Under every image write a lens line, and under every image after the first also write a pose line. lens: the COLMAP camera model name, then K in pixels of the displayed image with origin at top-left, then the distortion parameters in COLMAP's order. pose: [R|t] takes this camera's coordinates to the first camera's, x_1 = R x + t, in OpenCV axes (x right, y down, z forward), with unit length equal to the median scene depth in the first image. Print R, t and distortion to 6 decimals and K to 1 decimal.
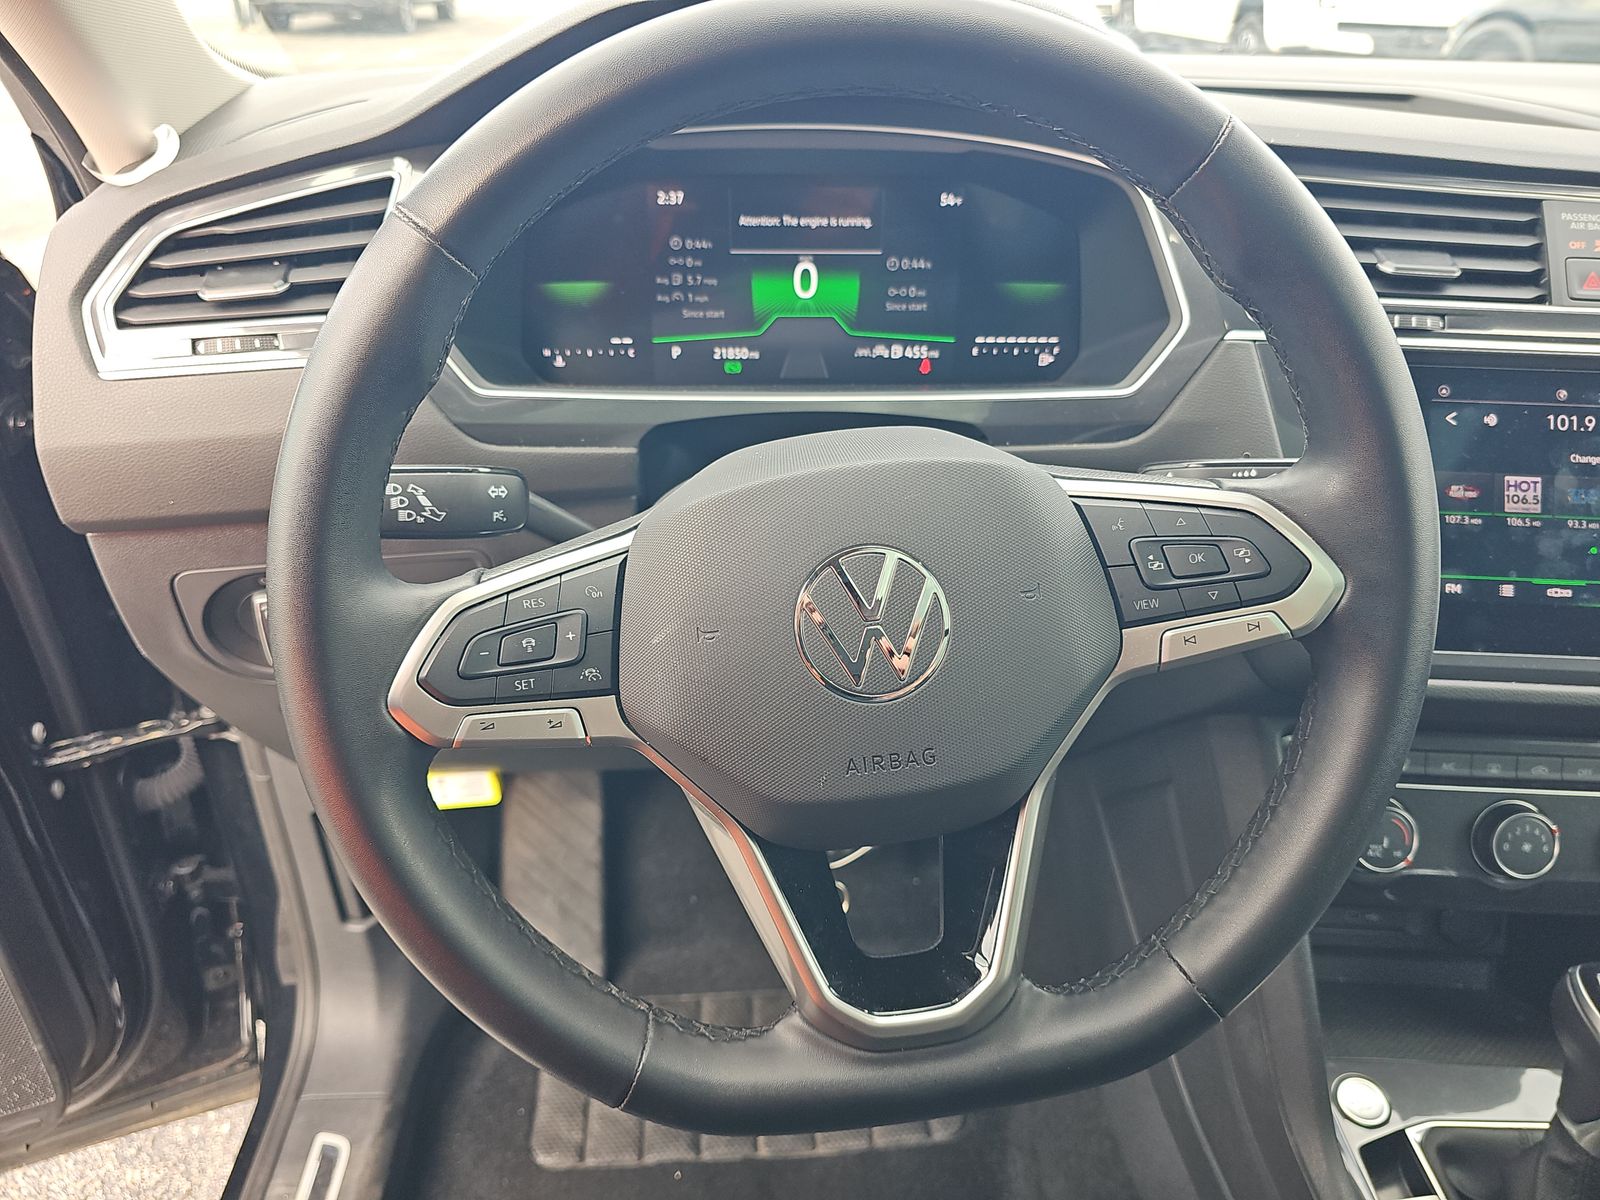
lens RADIAL K [[1075.3, 0, 792.9], [0, 1075.3, 597.6], [0, 0, 1]] dist [0.026064, -0.019168]
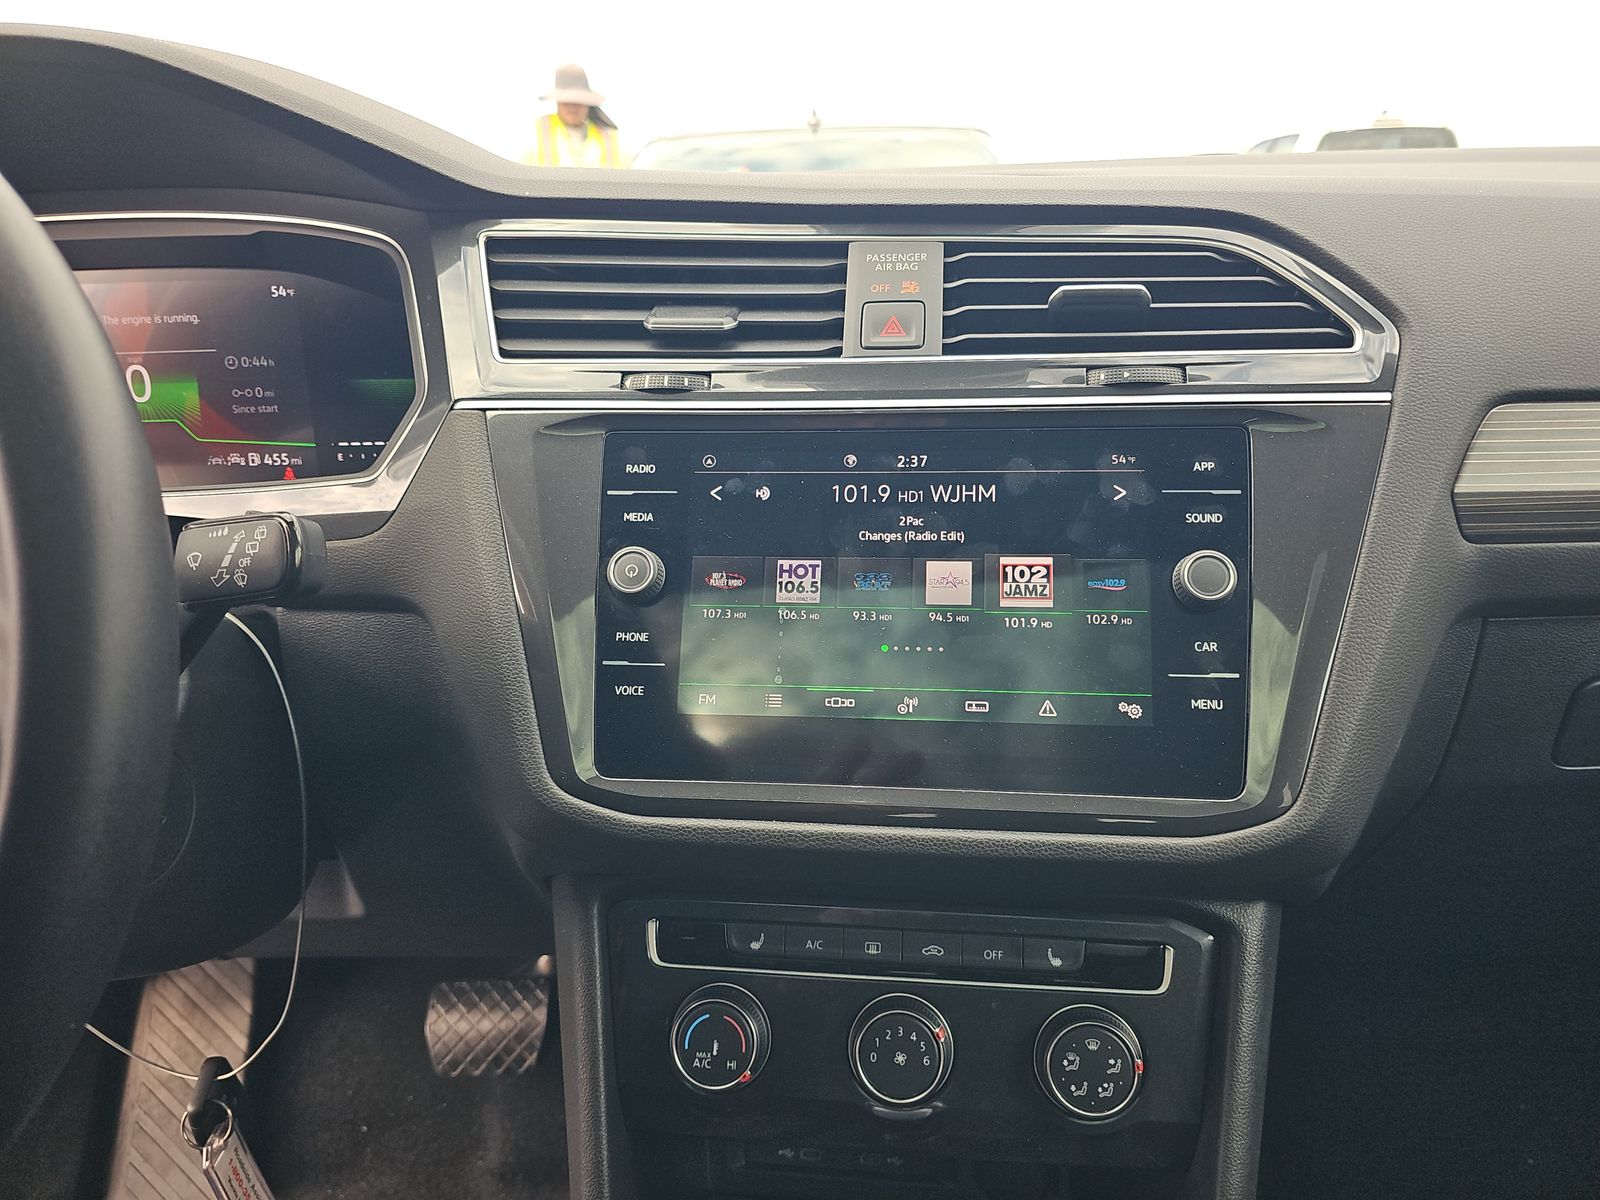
lens RADIAL K [[1075.3, 0, 795.8], [0, 1075.3, 601.2], [0, 0, 1]] dist [0.026064, -0.019168]
pose [[0.996201, -0.024020, -0.083702, 0.638065], [0.008025, 0.982439, -0.186414, 0.057114], [0.086710, 0.185034, 0.978899, 0.200018]]
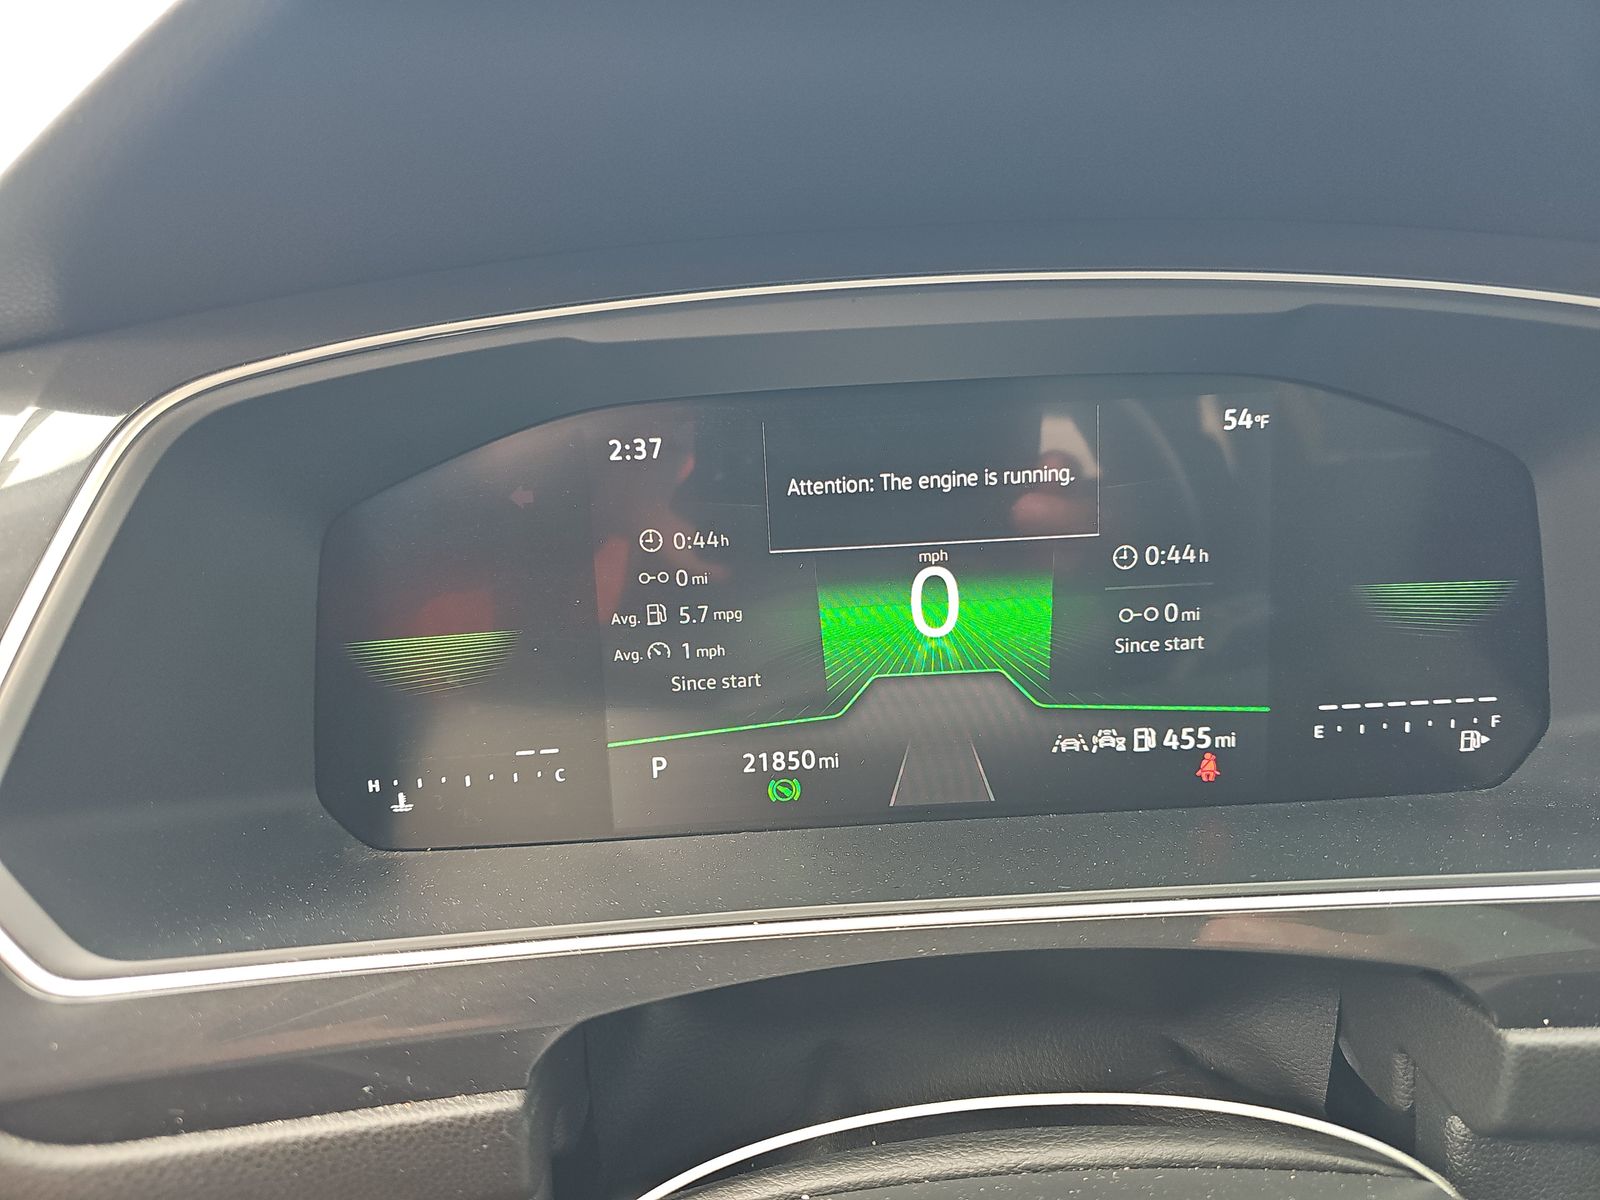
lens RADIAL K [[1075.3, 0, 803.8], [0, 1075.3, 591.8], [0, 0, 1]] dist [0.026064, -0.019168]
pose [[0.997945, -0.052750, -0.036384, -0.027688], [0.042002, 0.967258, -0.250296, -0.189173], [0.048396, 0.248253, 0.967485, 0.561913]]
